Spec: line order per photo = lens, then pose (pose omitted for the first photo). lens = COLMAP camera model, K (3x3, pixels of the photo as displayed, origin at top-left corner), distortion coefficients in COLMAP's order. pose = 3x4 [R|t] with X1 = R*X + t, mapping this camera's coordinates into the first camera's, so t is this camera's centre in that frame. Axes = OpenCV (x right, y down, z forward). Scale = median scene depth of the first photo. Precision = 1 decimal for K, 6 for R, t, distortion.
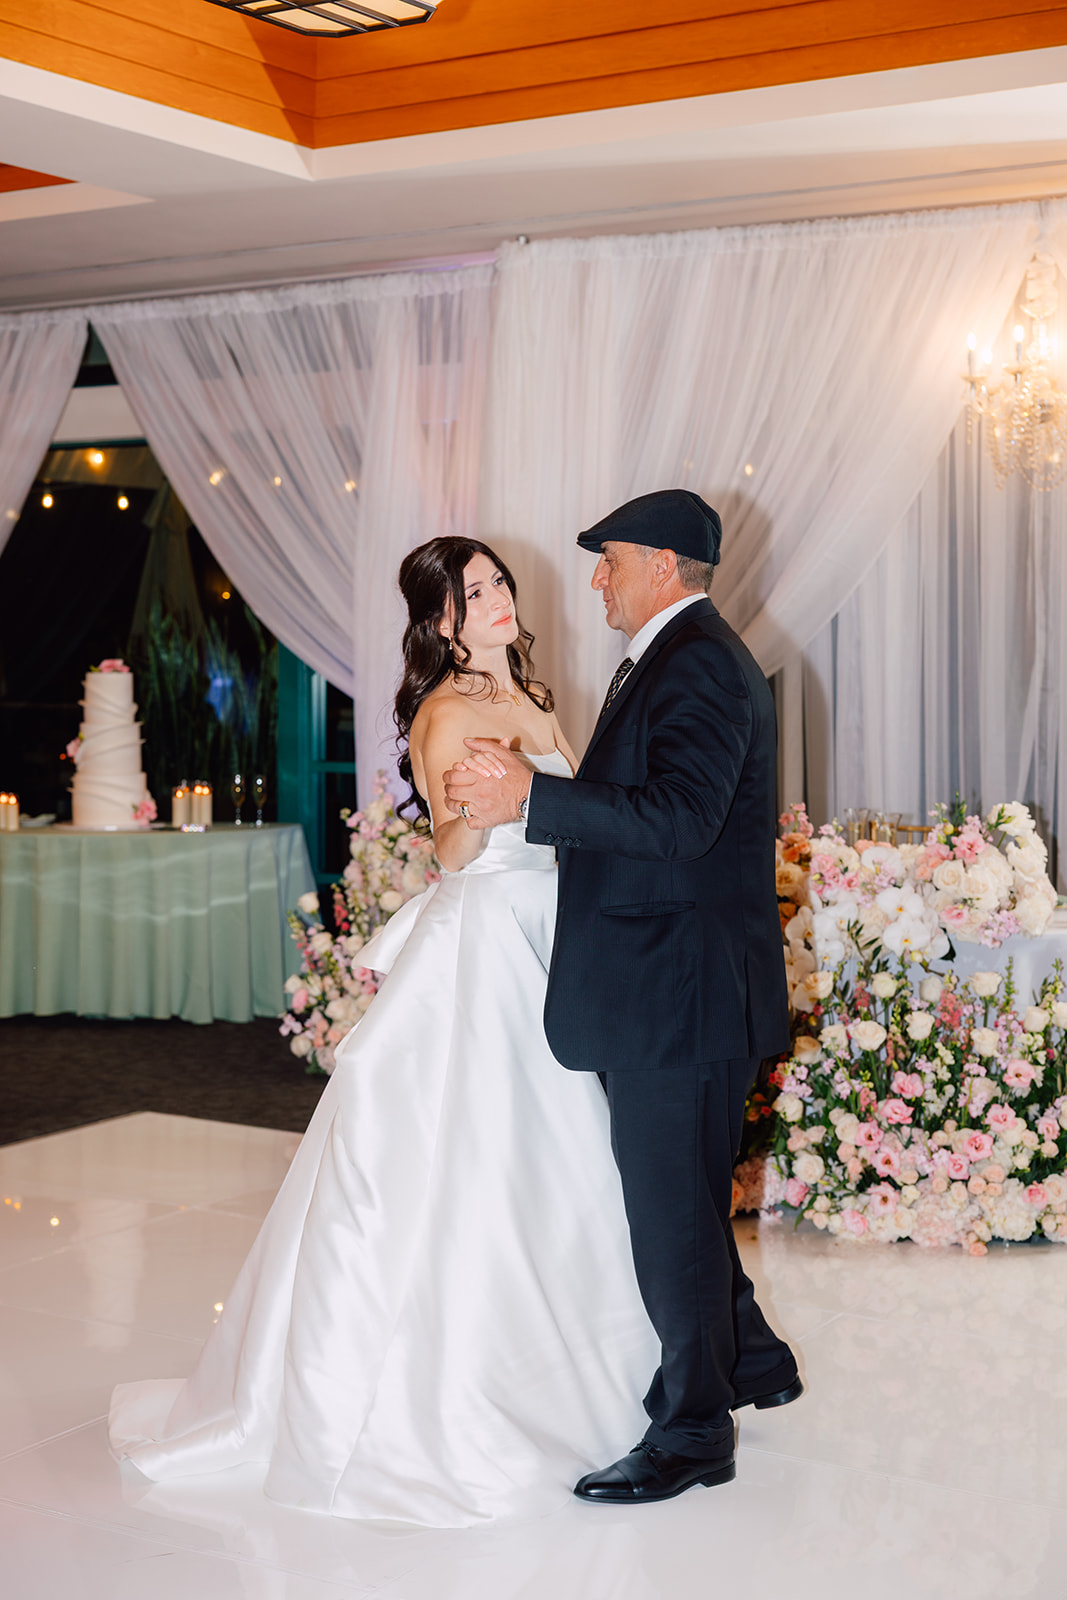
lens RADIAL K [[2377.3, 0, 533.5], [0, 2377.3, 800.0], [0, 0, 1]] dist [-0.010253, 0.039313]
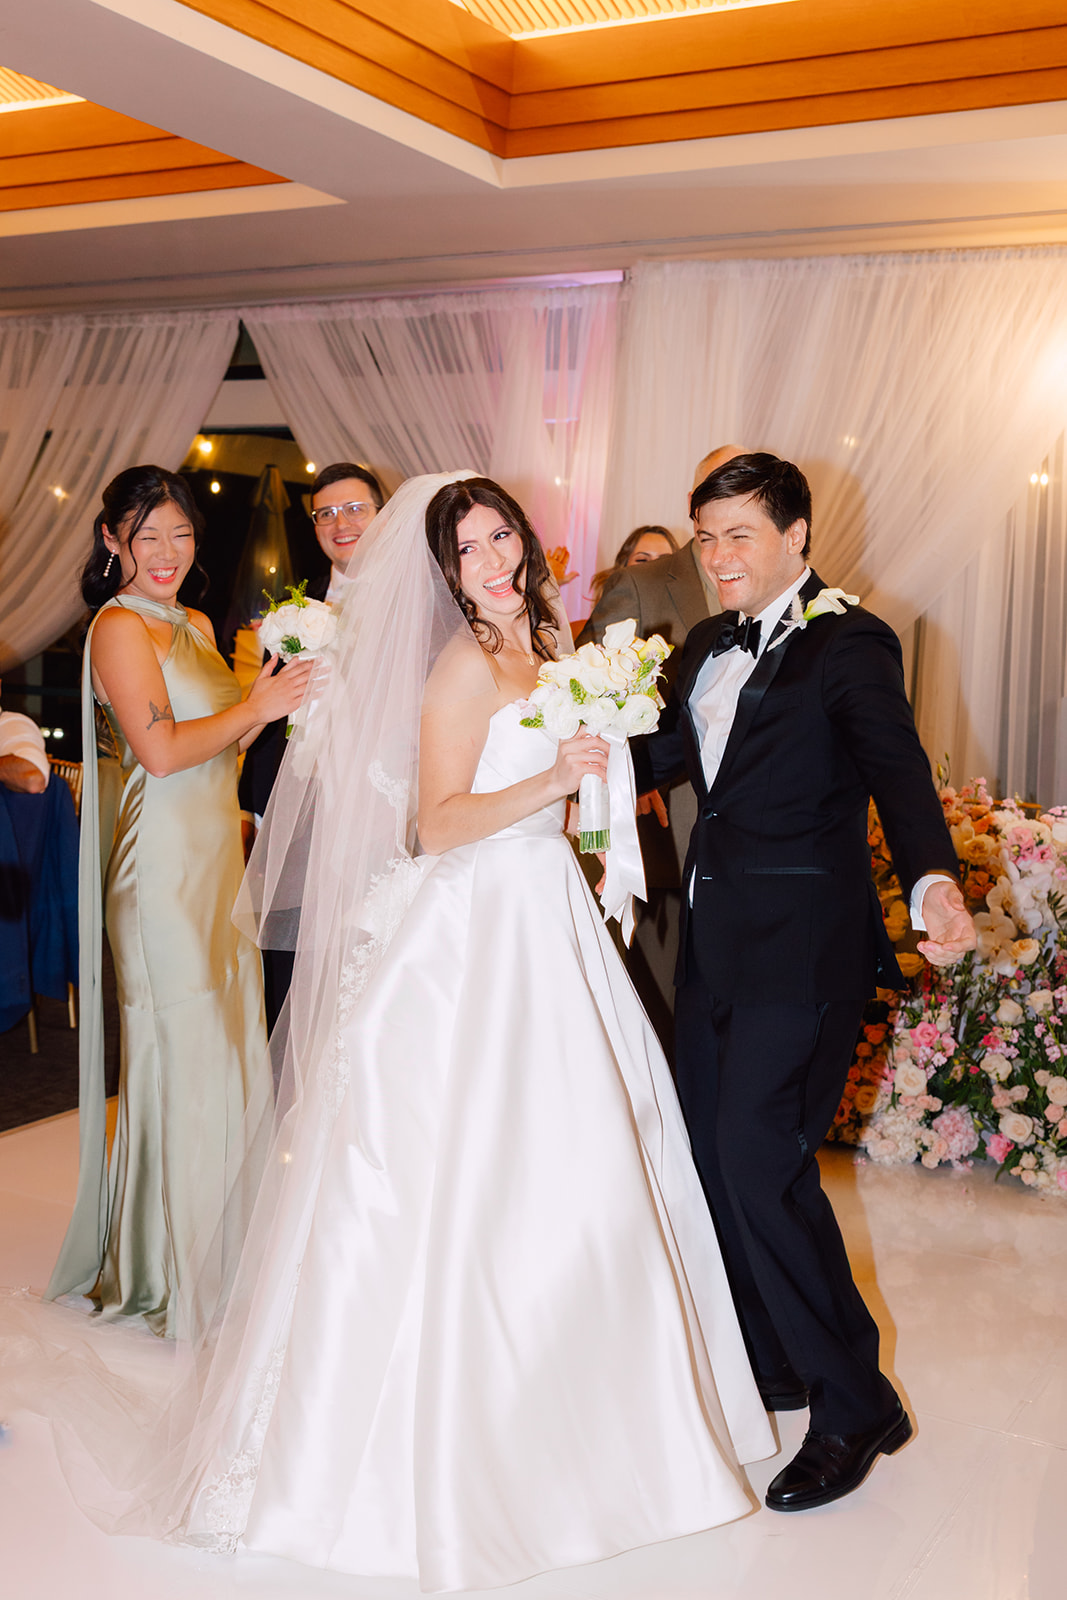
lens RADIAL K [[1795.8, 0, 525.1], [0, 1795.8, 759.0], [0, 0, 1]] dist [0.016935, -0.017689]
pose [[0.998056, 0.032121, 0.053412, -0.097060], [-0.032800, 0.999391, 0.011896, -0.006919], [-0.052997, -0.013625, 0.998502, 0.139028]]
